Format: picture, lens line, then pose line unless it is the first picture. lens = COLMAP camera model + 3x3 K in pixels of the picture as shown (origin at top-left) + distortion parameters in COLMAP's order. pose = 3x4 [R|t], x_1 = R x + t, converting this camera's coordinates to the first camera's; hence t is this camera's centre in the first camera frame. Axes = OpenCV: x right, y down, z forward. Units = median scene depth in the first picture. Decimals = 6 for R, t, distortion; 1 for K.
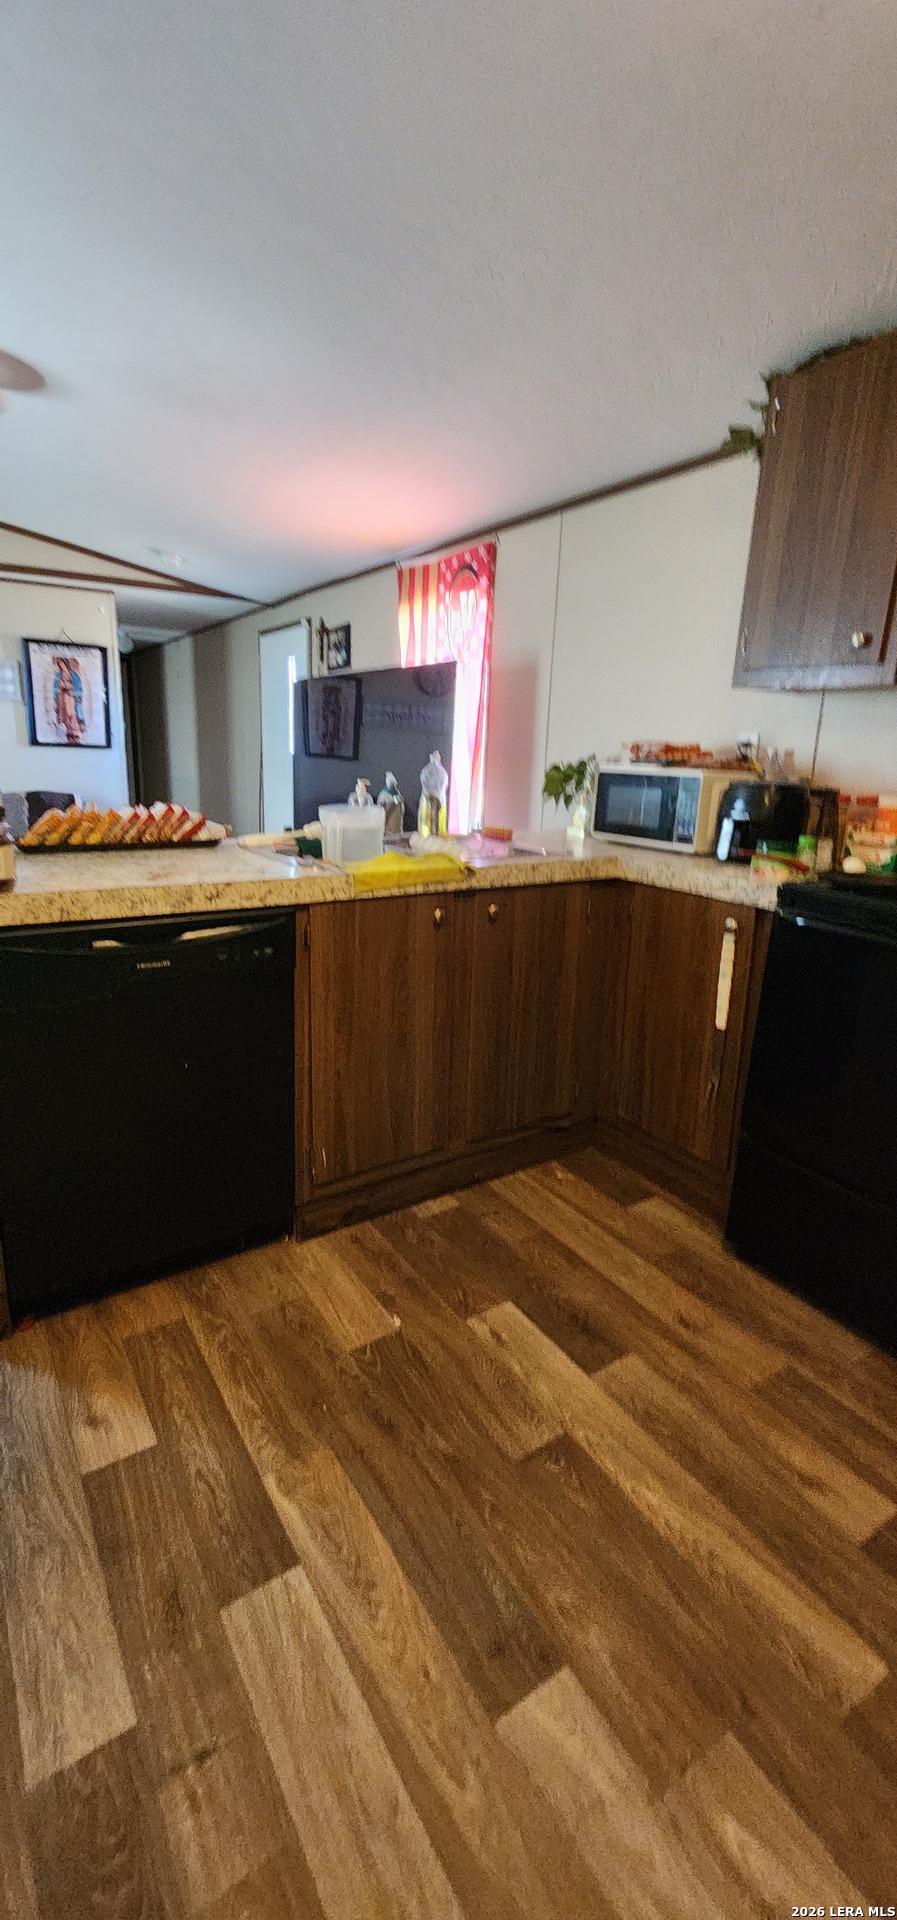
lens RADIAL K [[802.2, 0, 429.3], [0, 802.2, 953.0], [0, 0, 1]] dist [0.000828, -0.000381]
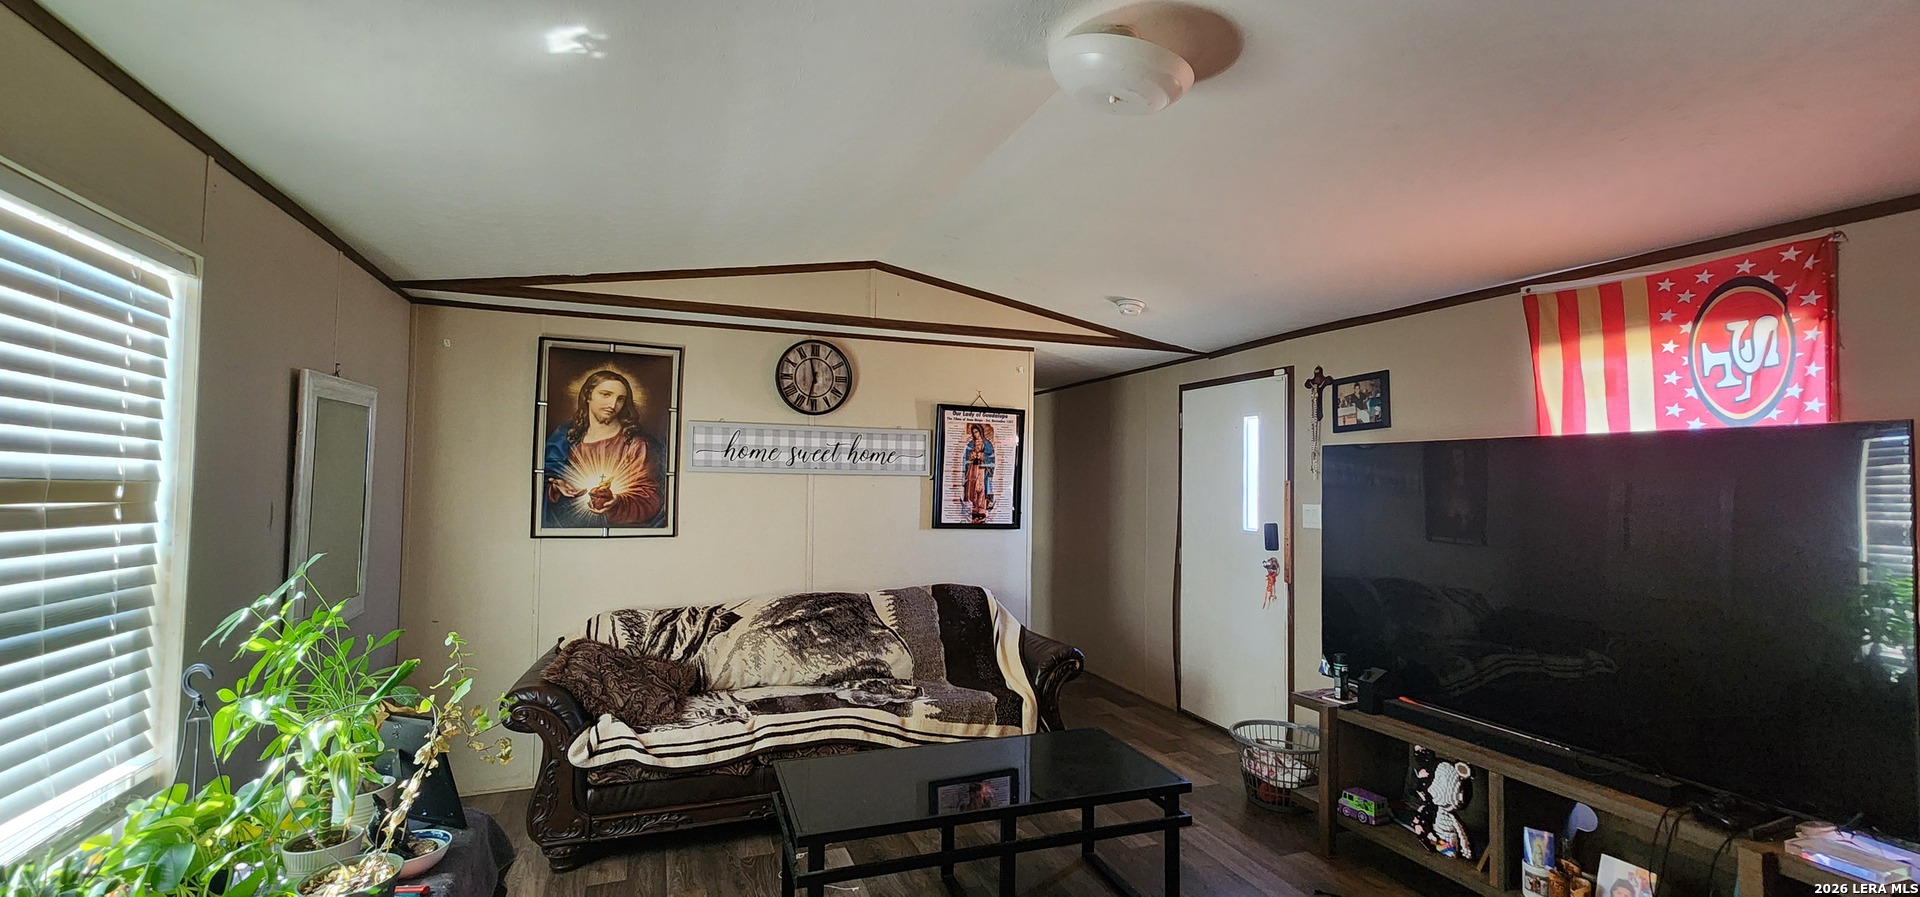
lens RADIAL K [[813.9, 0, 960.5], [0, 813.9, 455.1], [0, 0, 1]] dist [0.000642, -0.000381]
pose [[0.979562, -0.021964, -0.199939, -0.822305], [-0.036029, 0.958784, -0.281844, -0.264961], [0.197888, 0.283287, 0.938397, 0.569174]]
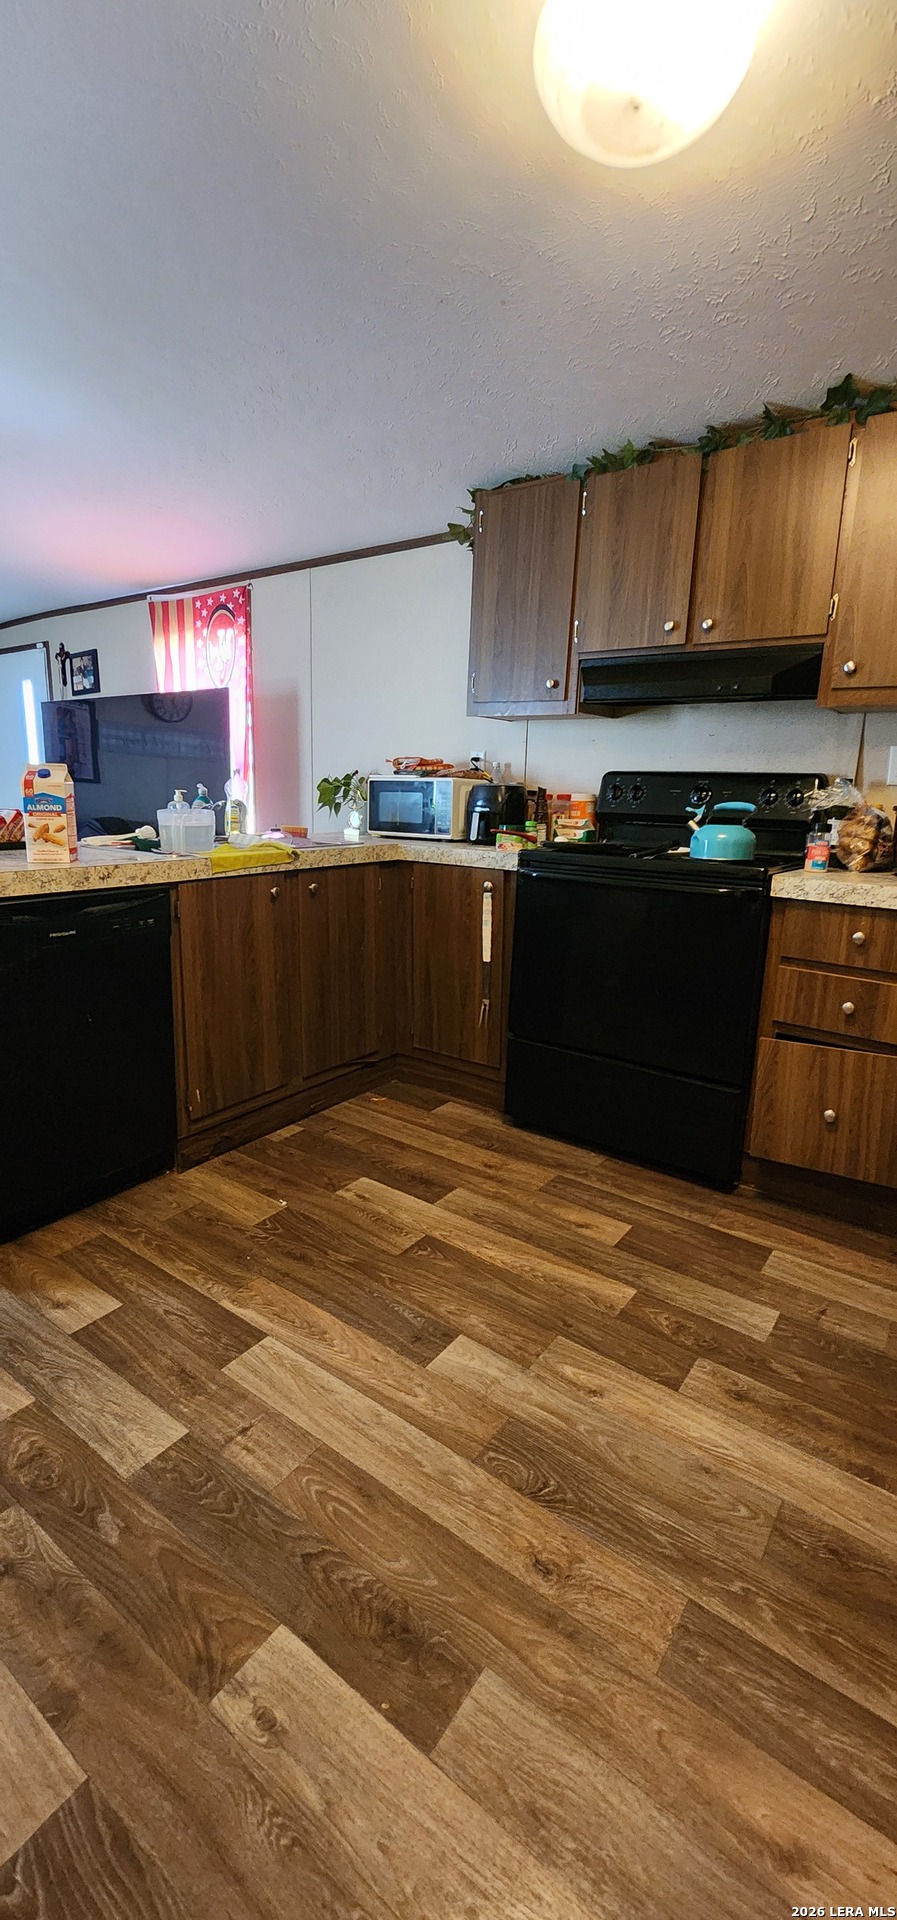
lens RADIAL K [[806.0, 0, 431.6], [0, 806.0, 967.9], [0, 0, 1]] dist [-0.002086, -0.000176]
pose [[0.936994, -0.088066, 0.338064, -0.196747], [0.094236, 0.995548, -0.001845, 0.099338], [-0.336397, 0.033587, 0.941121, -0.270150]]
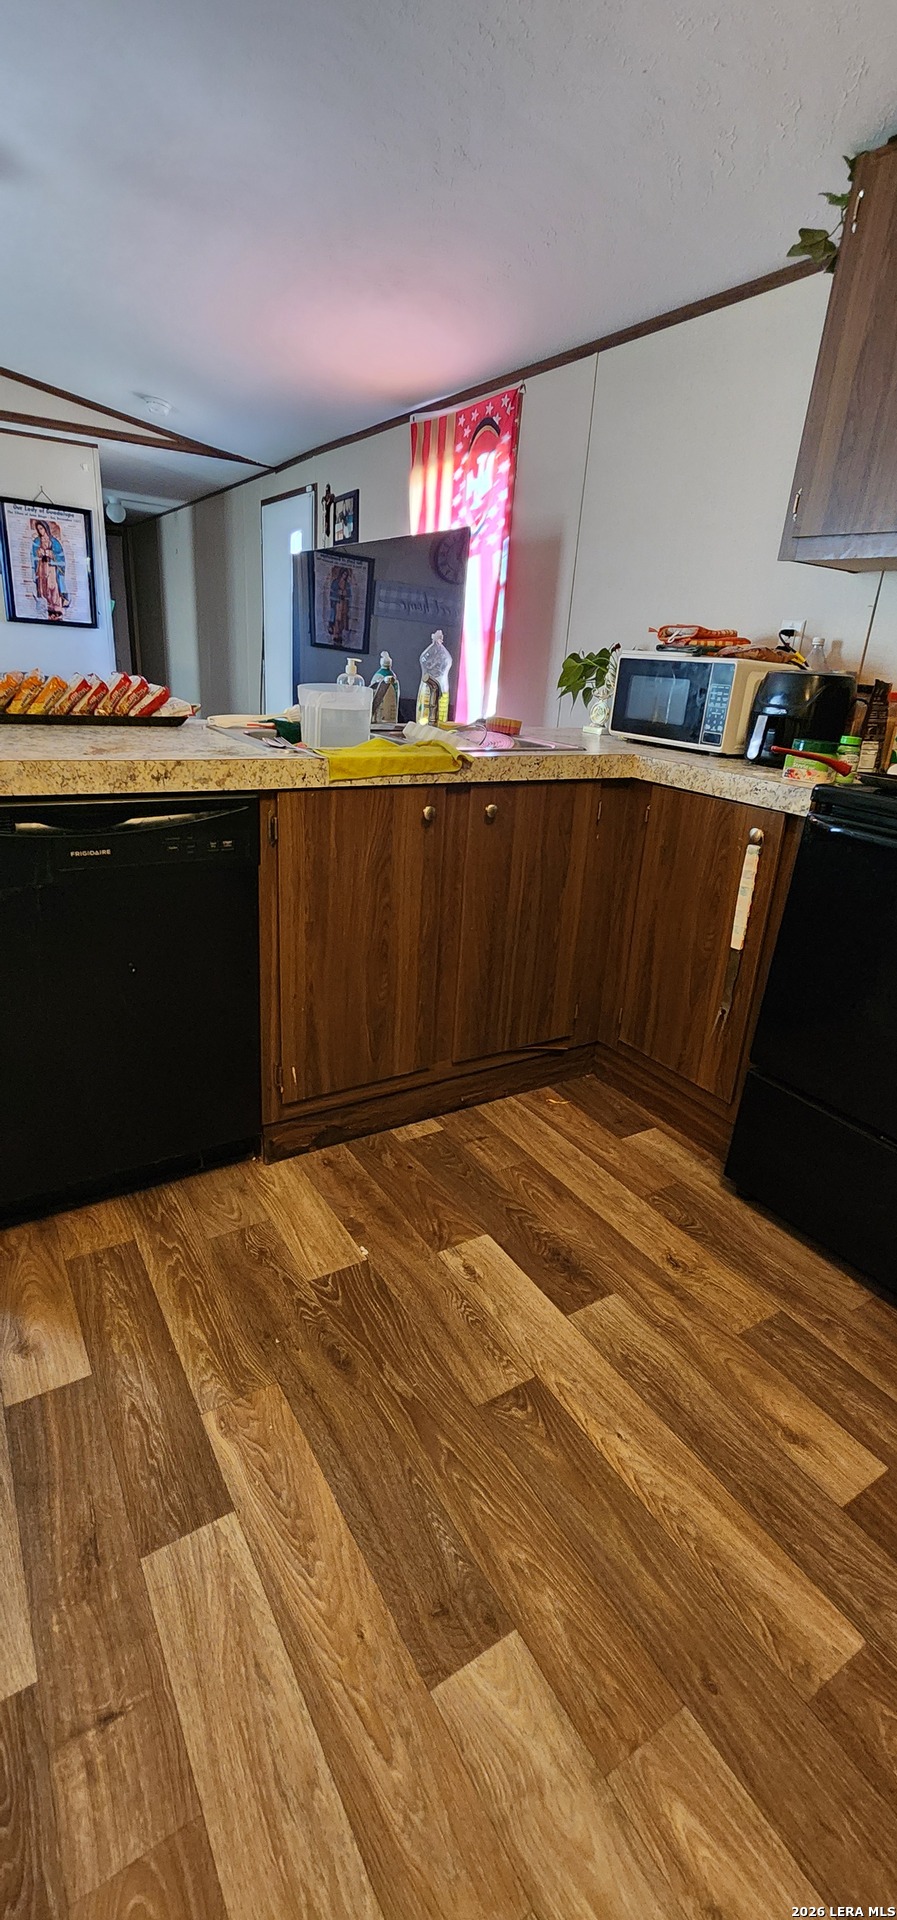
lens RADIAL K [[813.9, 0, 448.5], [0, 813.9, 960.0], [0, 0, 1]] dist [0.000642, -0.000381]
pose [[0.999392, 0.034482, 0.005198, 0.036291], [-0.034845, 0.993286, 0.110312, 0.015732], [-0.001360, -0.110426, 0.993883, 0.090939]]
